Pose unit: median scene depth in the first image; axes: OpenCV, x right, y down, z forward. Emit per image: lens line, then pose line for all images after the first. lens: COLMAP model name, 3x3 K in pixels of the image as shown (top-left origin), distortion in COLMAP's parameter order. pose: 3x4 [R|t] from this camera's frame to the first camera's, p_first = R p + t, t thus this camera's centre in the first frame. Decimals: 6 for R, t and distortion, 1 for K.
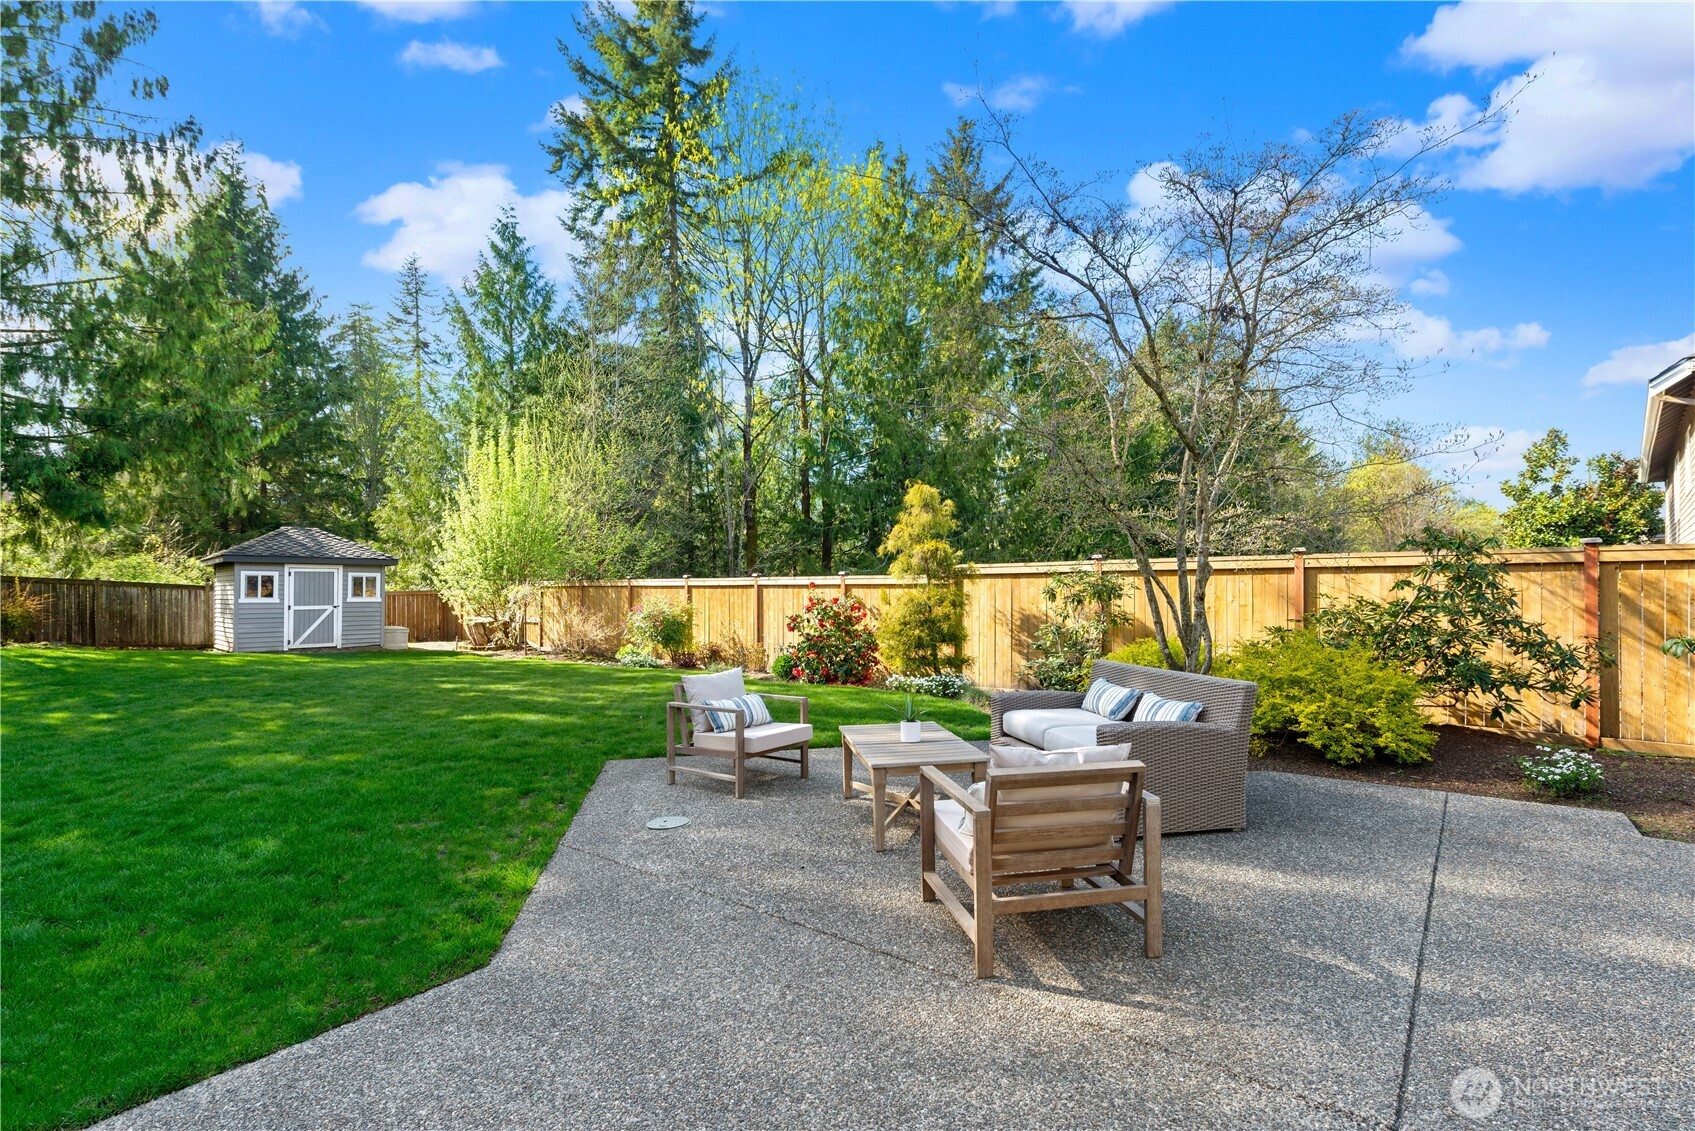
lens RADIAL K [[779.3, 0, 868.3], [0, 779.3, 591.2], [0, 0, 1]] dist [-0.001579, -0.000745]
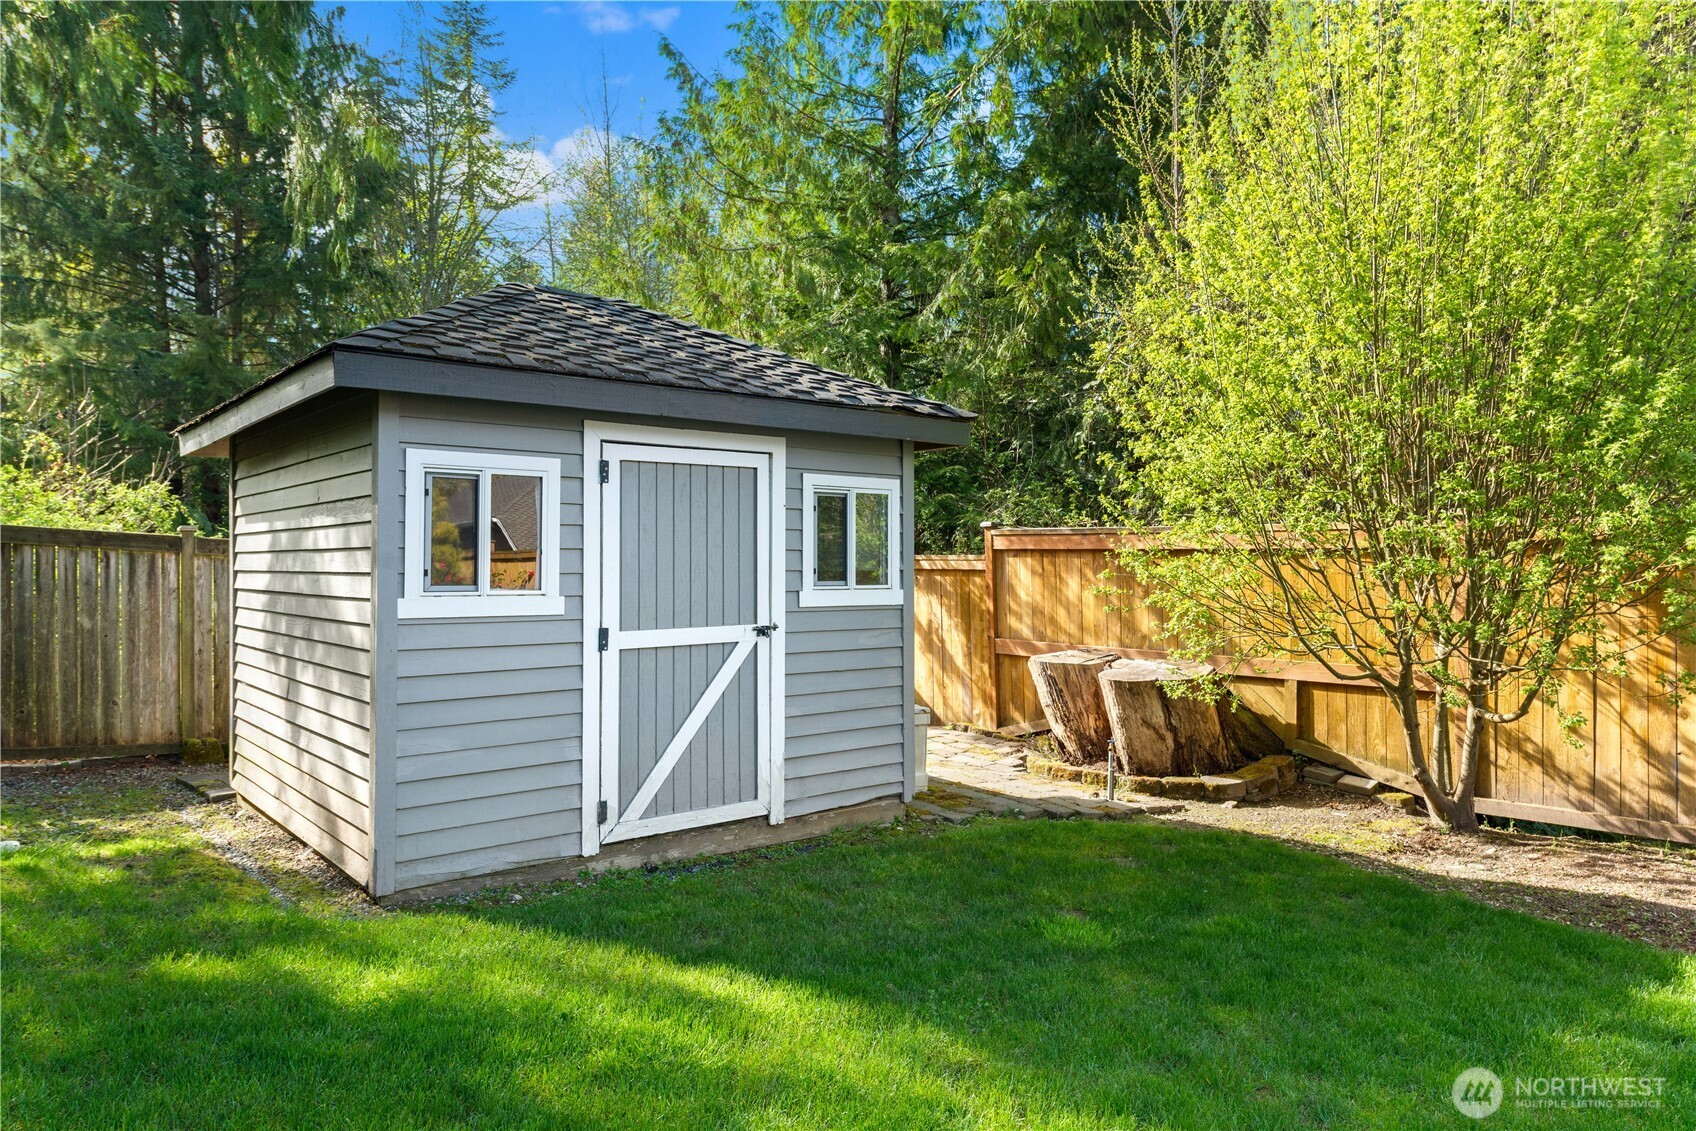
lens RADIAL K [[1160.0, 0, 851.1], [0, 1160.0, 560.6], [0, 0, 1]] dist [0.009473, 0.002437]
pose [[0.989373, 0.002604, -0.145377, -0.640420], [-0.002682, 0.999996, -0.000339, 0.000774], [0.145376, 0.000725, 0.989376, 0.717177]]
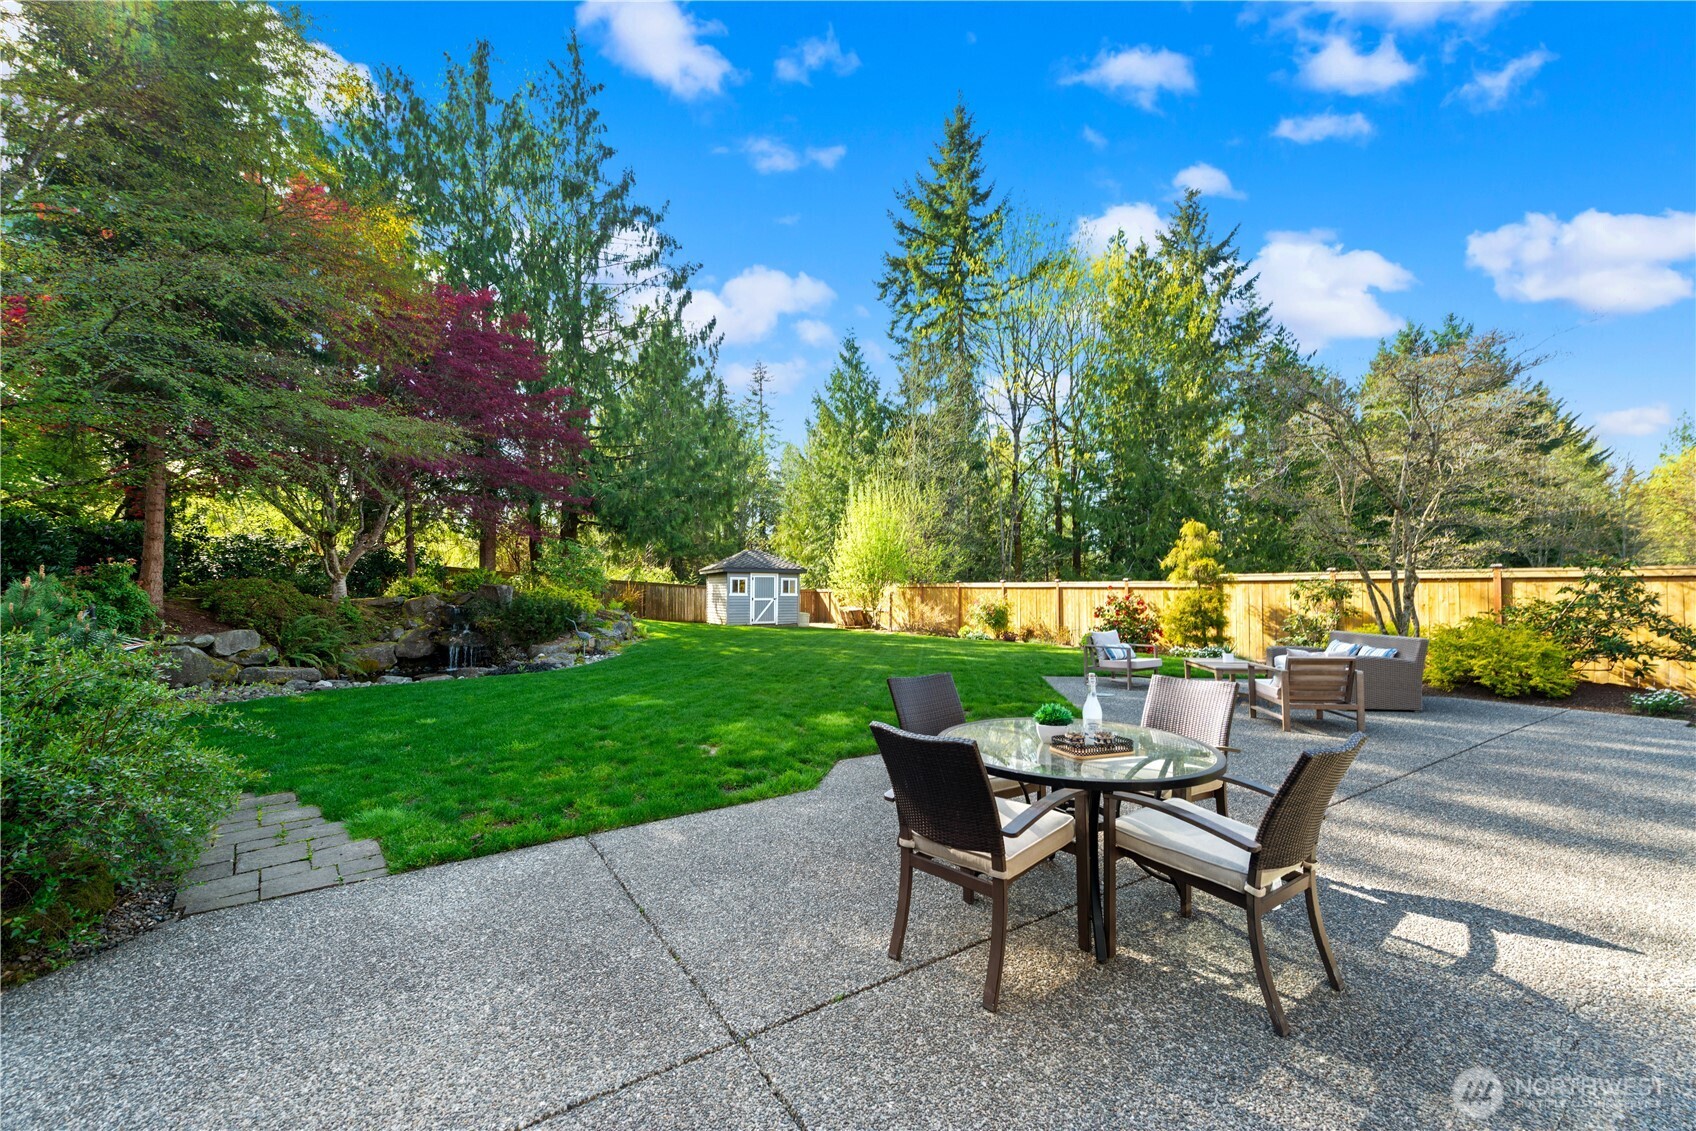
lens RADIAL K [[659.4, 0, 856.1], [0, 659.4, 571.3], [0, 0, 1]] dist [0.000294, -0.000637]
pose [[0.943893, -0.002147, -0.330243, -0.075193], [-0.008161, 0.999522, -0.029826, 0.001993], [0.330149, 0.030848, 0.943425, -0.249455]]
